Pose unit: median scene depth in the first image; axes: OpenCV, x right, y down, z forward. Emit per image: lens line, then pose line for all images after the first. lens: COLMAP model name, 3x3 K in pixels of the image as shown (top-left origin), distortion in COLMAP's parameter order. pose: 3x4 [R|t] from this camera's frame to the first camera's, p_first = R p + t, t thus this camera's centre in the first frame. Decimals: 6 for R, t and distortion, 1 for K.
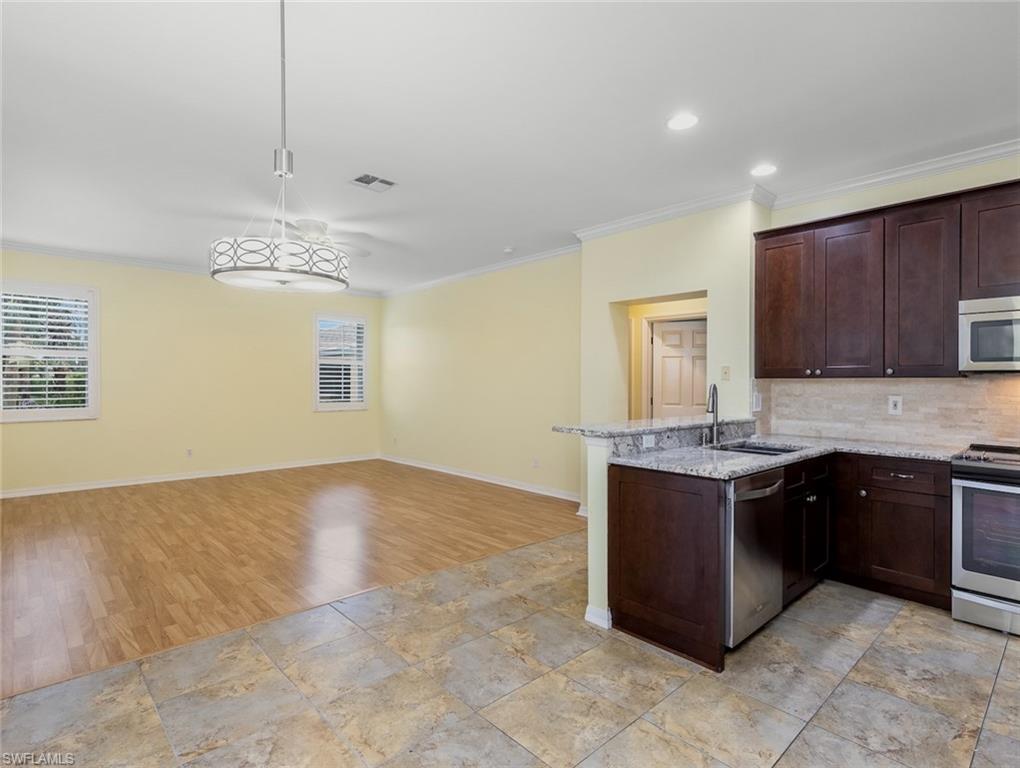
lens RADIAL K [[526.7, 0, 513.6], [0, 526.7, 381.9], [0, 0, 1]] dist [0.007174, 0.000182]
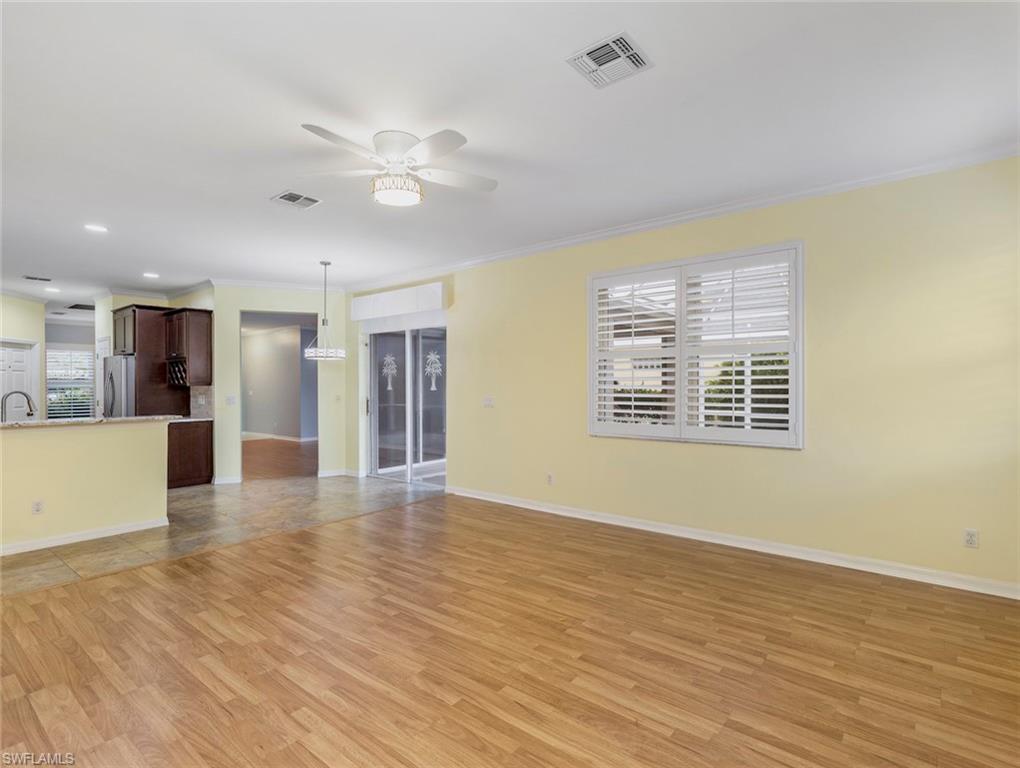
lens RADIAL K [[515.6, 0, 514.1], [0, 515.6, 384.5], [0, 0, 1]] dist [0.008756, -0.001429]
pose [[-0.990577, -0.000342, -0.136959, -0.616350], [0.000193, 0.999992, -0.003897, -0.006265], [0.136959, -0.003886, -0.990569, 2.311413]]
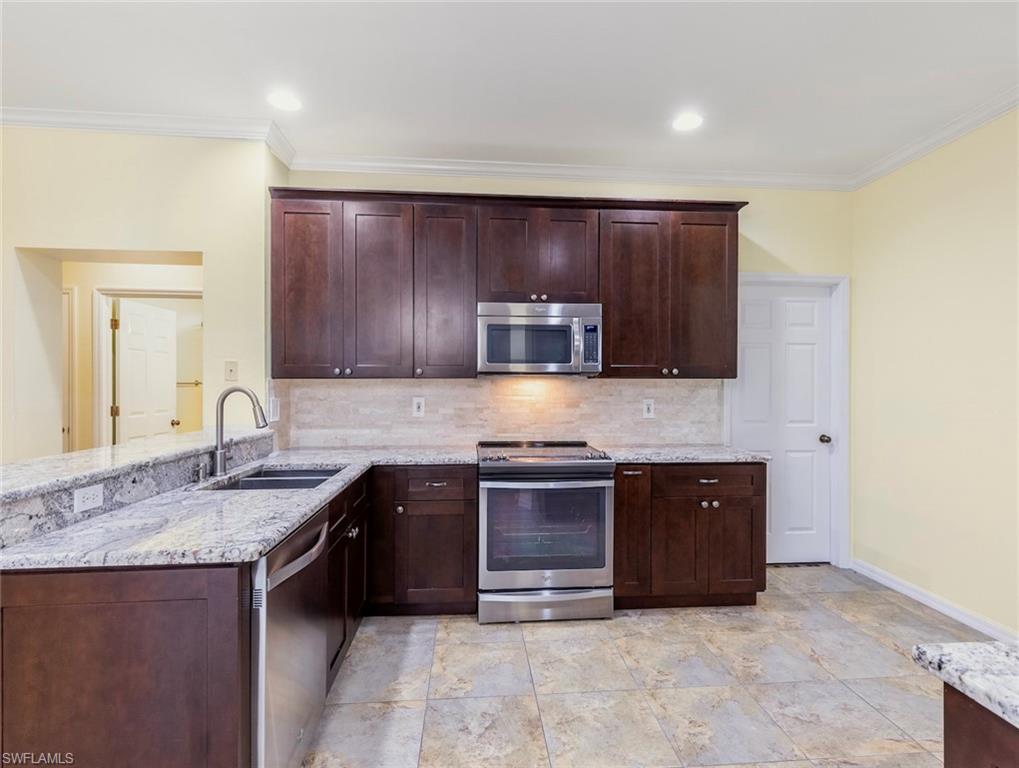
lens RADIAL K [[515.1, 0, 513.6], [0, 515.1, 384.5], [0, 0, 1]] dist [0.008756, -0.001429]
pose [[0.616368, -0.005252, 0.787440, 0.094746], [0.001360, 0.999983, 0.005605, -0.001983], [-0.787457, -0.002384, 0.616365, 0.295698]]
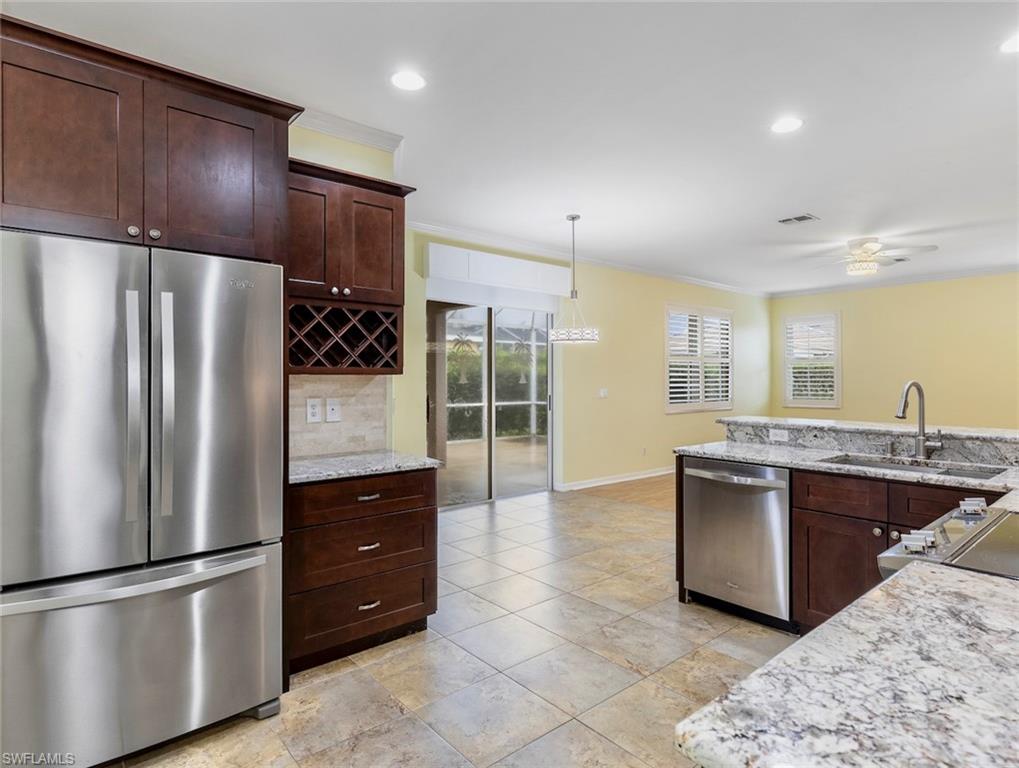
lens RADIAL K [[560.5, 0, 515.5], [0, 560.5, 378.0], [0, 0, 1]] dist [-0.001788, -0.001213]
pose [[-0.040906, -0.008153, -0.999130, 1.195778], [0.000140, 0.999967, -0.008166, 0.005130], [0.999163, -0.000473, -0.040903, 0.433352]]
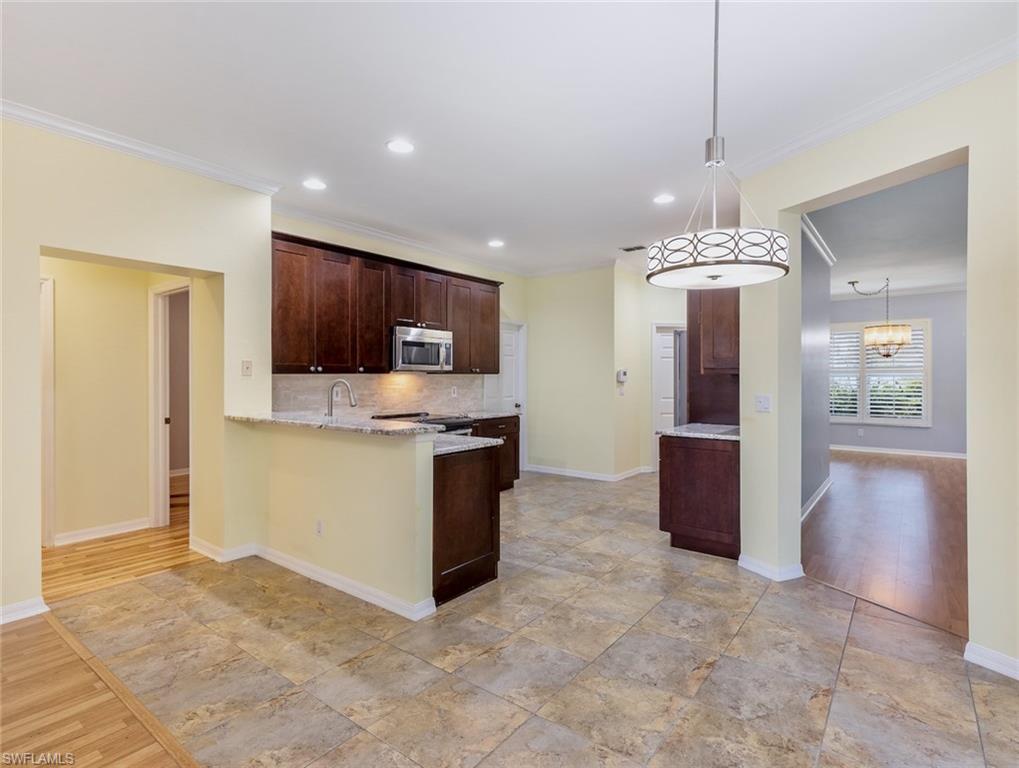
lens RADIAL K [[522.9, 0, 514.8], [0, 522.9, 372.0], [0, 0, 1]] dist [0.013920, -0.002004]
pose [[-0.167385, 0.003468, 0.985885, -0.694488], [-0.001430, 0.999992, -0.003761, -0.007894], [-0.985891, -0.002040, -0.167379, 0.795255]]
